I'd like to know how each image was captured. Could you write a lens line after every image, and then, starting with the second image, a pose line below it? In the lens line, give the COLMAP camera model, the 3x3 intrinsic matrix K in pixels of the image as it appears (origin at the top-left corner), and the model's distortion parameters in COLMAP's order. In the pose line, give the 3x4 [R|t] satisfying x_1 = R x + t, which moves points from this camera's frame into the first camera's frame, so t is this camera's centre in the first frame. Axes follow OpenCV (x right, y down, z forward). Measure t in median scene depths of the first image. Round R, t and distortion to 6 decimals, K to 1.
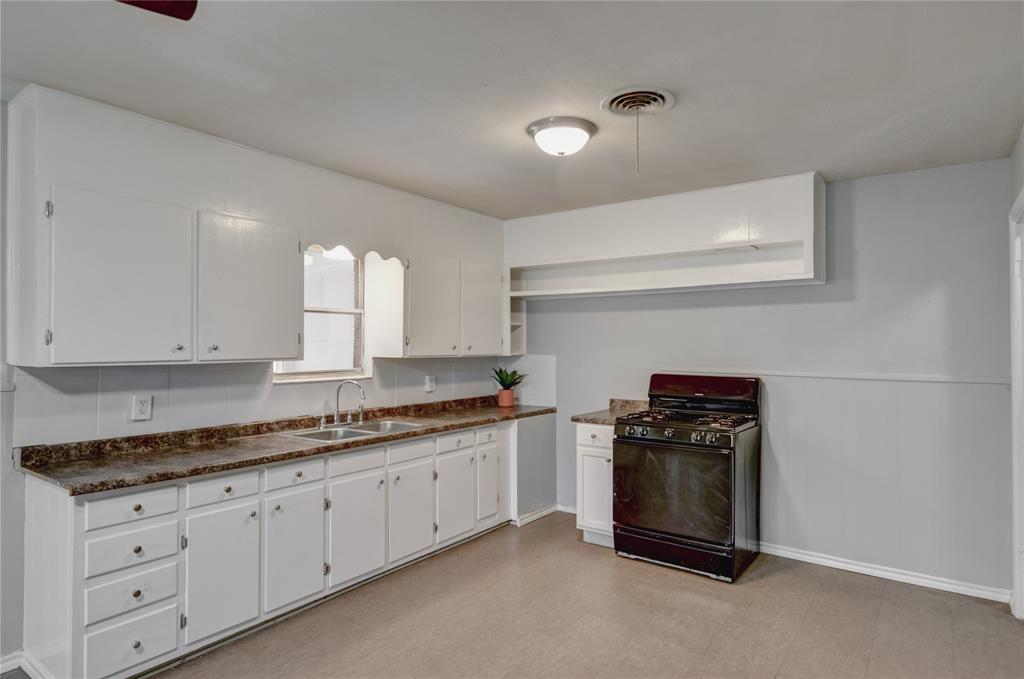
lens RADIAL K [[559.1, 0, 512.0], [0, 559.1, 339.5], [0, 0, 1]] dist [0.010644, -0.001872]
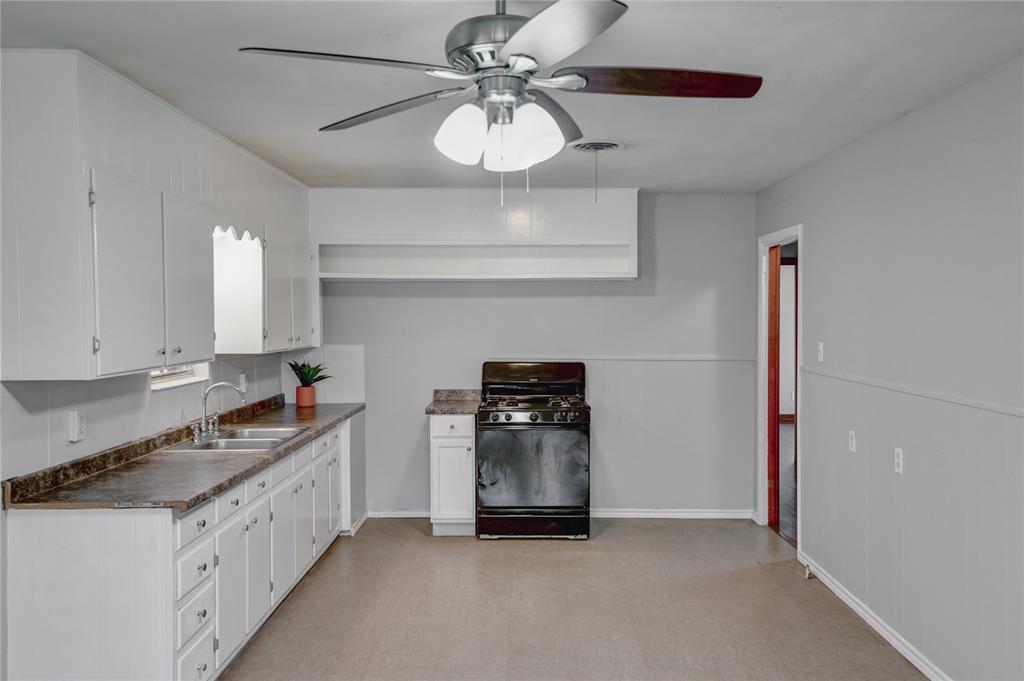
lens RADIAL K [[827.0, 0, 487.5], [0, 827.0, 341.8], [0, 0, 1]] dist [0.045328, 0.004859]
pose [[0.826543, -0.022168, 0.562437, -0.716468], [-0.000236, 0.999210, 0.039729, -0.041573], [-0.562873, -0.032971, 0.825885, -0.282031]]
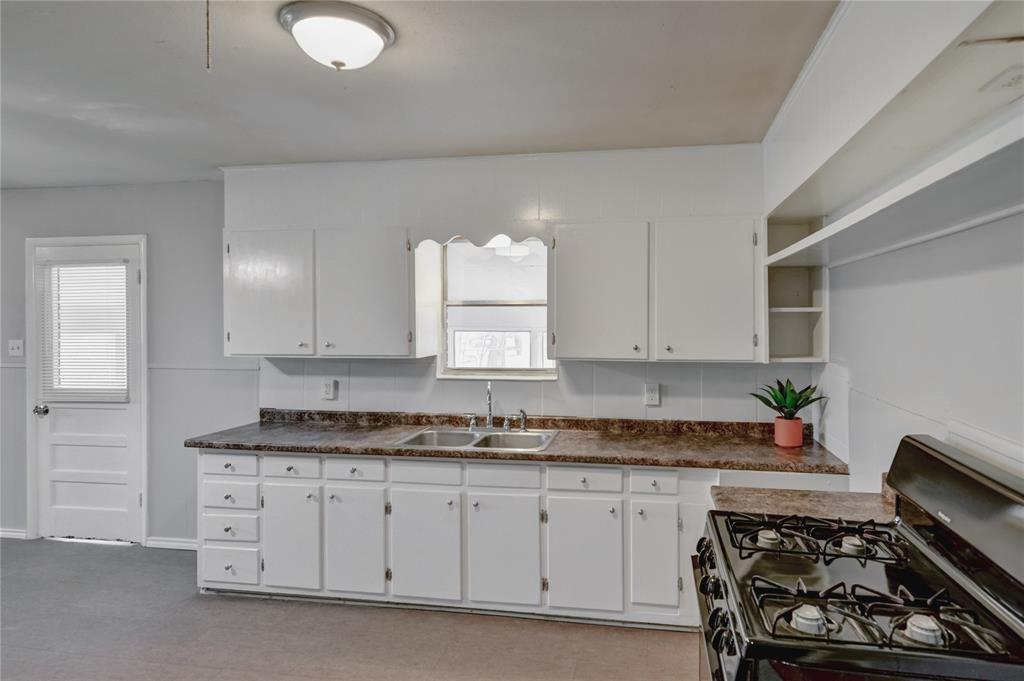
lens RADIAL K [[583.9, 0, 561.4], [0, 583.9, 319.7], [0, 0, 1]] dist [0.012812, -0.001712]
pose [[0.469659, 0.001808, -0.882846, 0.639298], [0.008115, 0.999947, 0.006365, -0.034123], [0.882811, -0.010154, 0.469619, 0.713395]]
